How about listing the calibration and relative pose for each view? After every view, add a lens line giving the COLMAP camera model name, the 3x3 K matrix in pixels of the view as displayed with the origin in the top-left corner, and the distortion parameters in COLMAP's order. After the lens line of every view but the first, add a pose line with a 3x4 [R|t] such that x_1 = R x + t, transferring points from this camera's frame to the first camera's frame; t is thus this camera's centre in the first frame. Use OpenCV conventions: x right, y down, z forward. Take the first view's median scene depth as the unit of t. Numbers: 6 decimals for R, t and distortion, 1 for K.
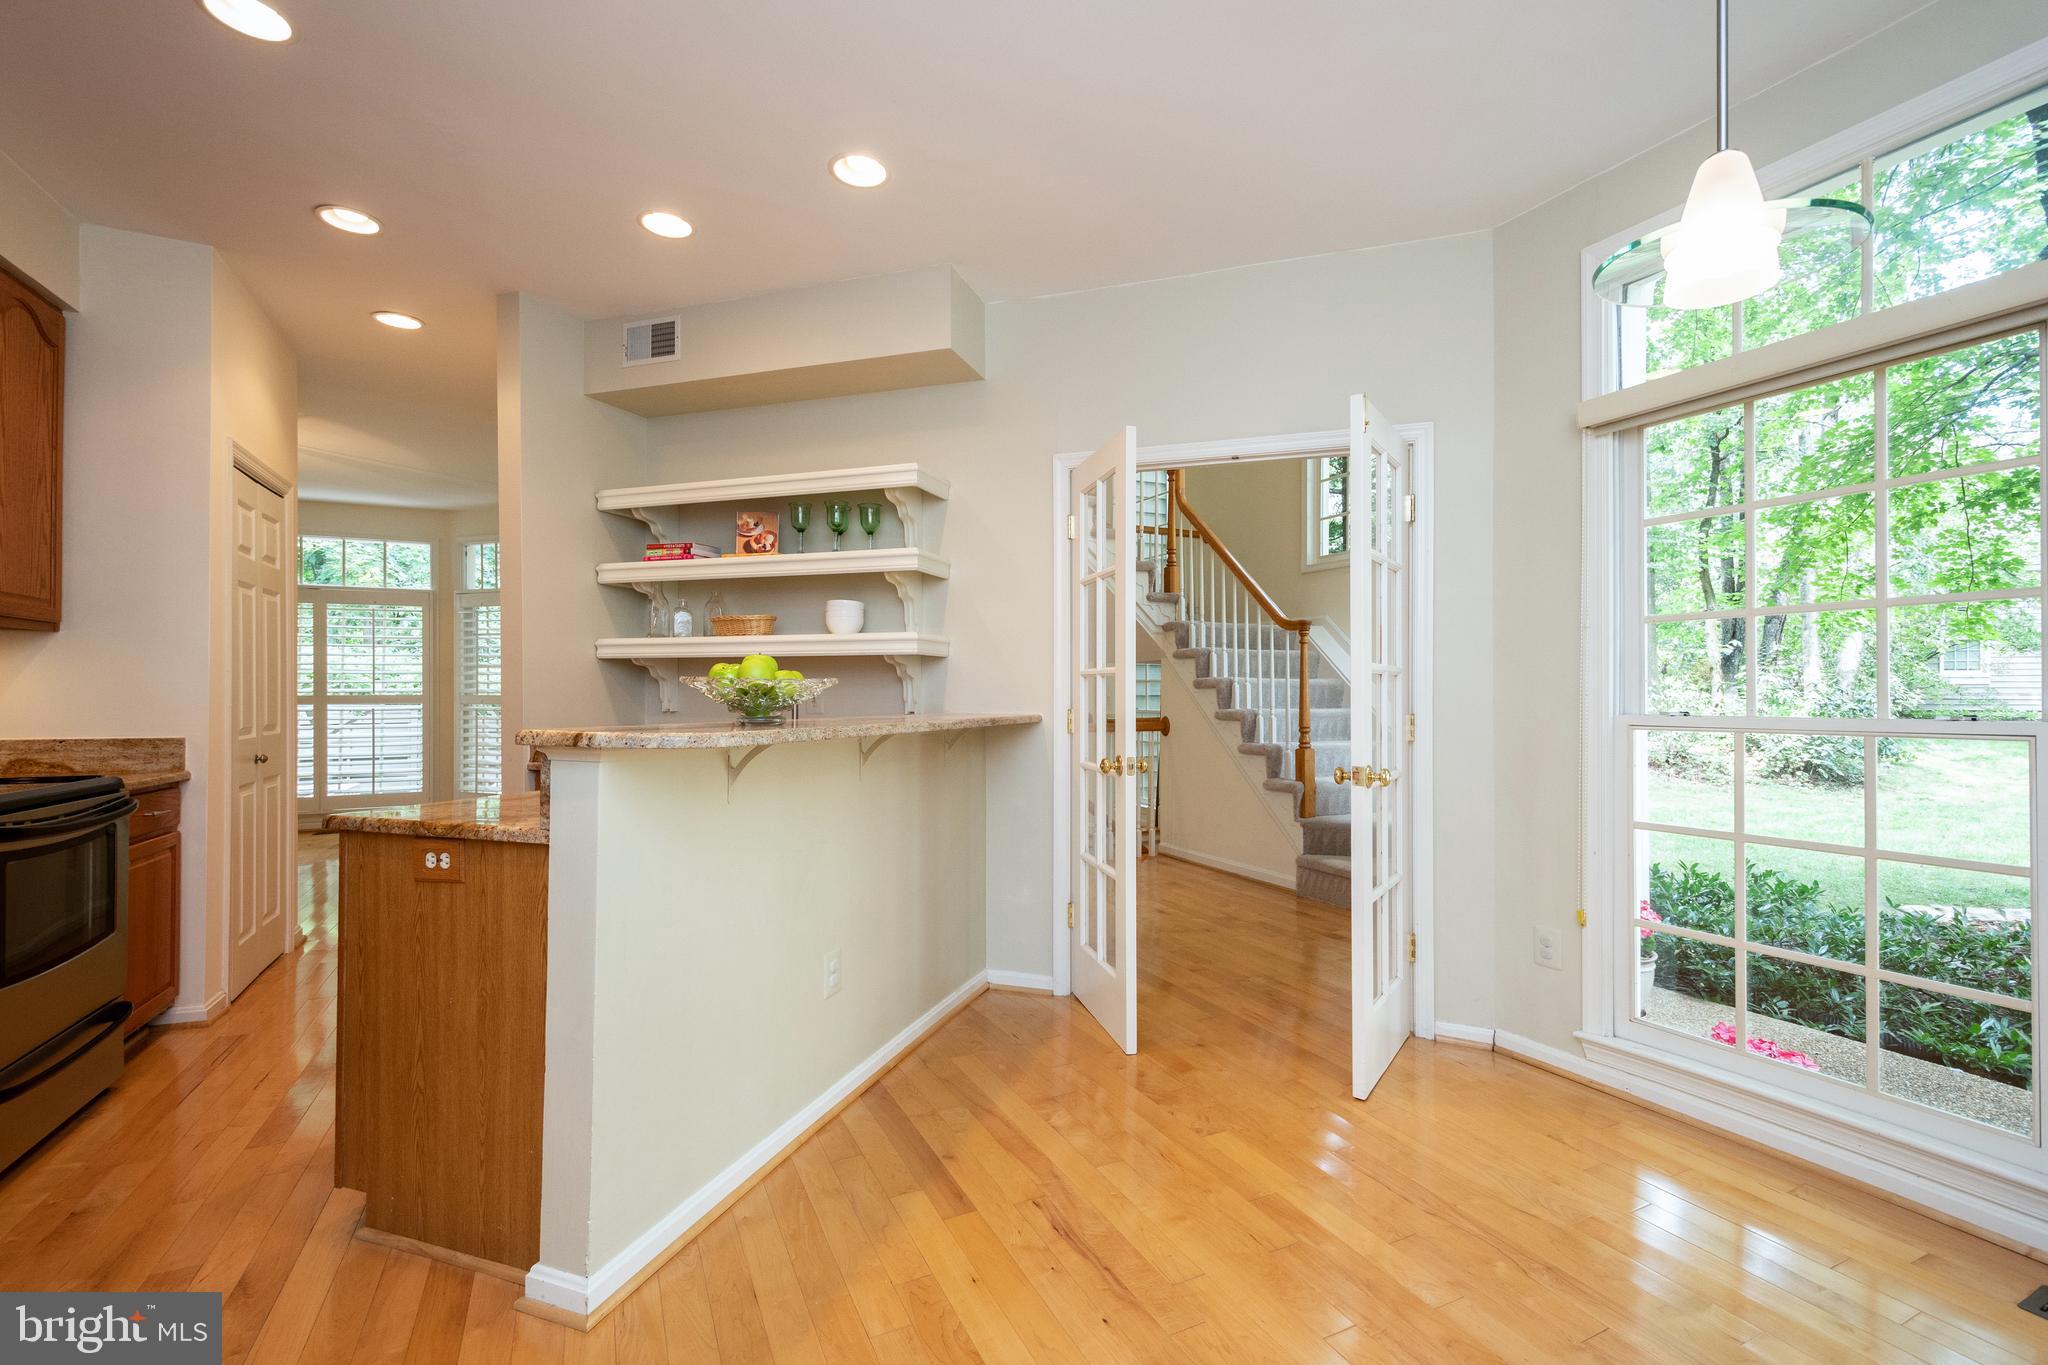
lens RADIAL K [[897.5, 0, 1014.0], [0, 897.5, 689.4], [0, 0, 1]] dist [0.019426, -0.005963]
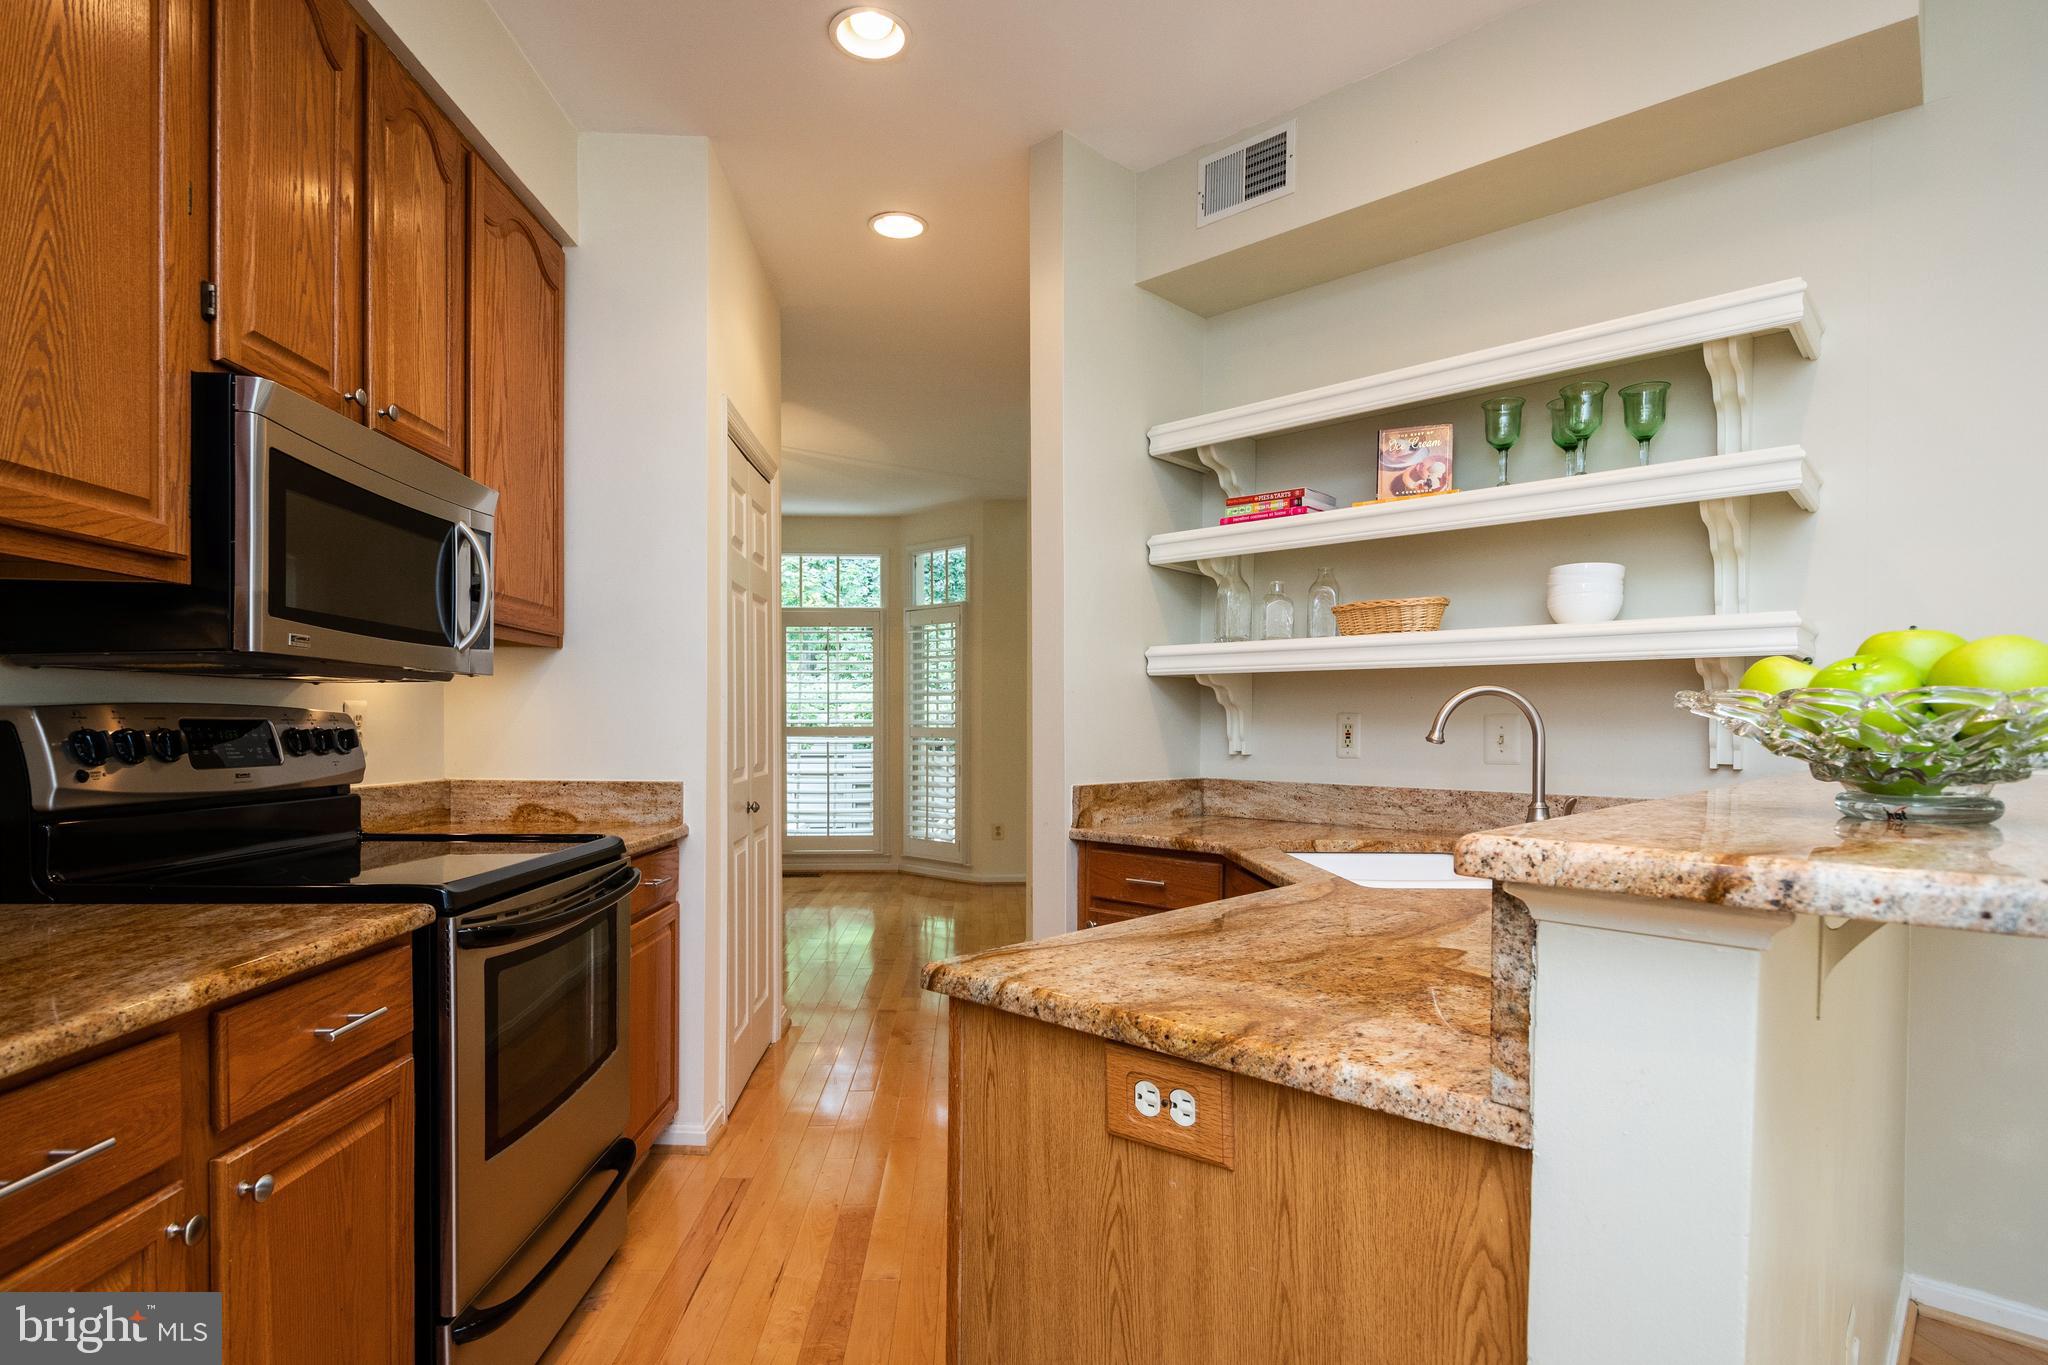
lens RADIAL K [[1037.9, 0, 1017.7], [0, 1037.9, 739.3], [0, 0, 1]] dist [0.012743, -0.001298]
pose [[0.918188, 0.009210, -0.396037, -0.262086], [-0.002187, 0.999832, 0.018179, -0.000172], [0.396138, -0.015825, 0.918054, 0.261847]]
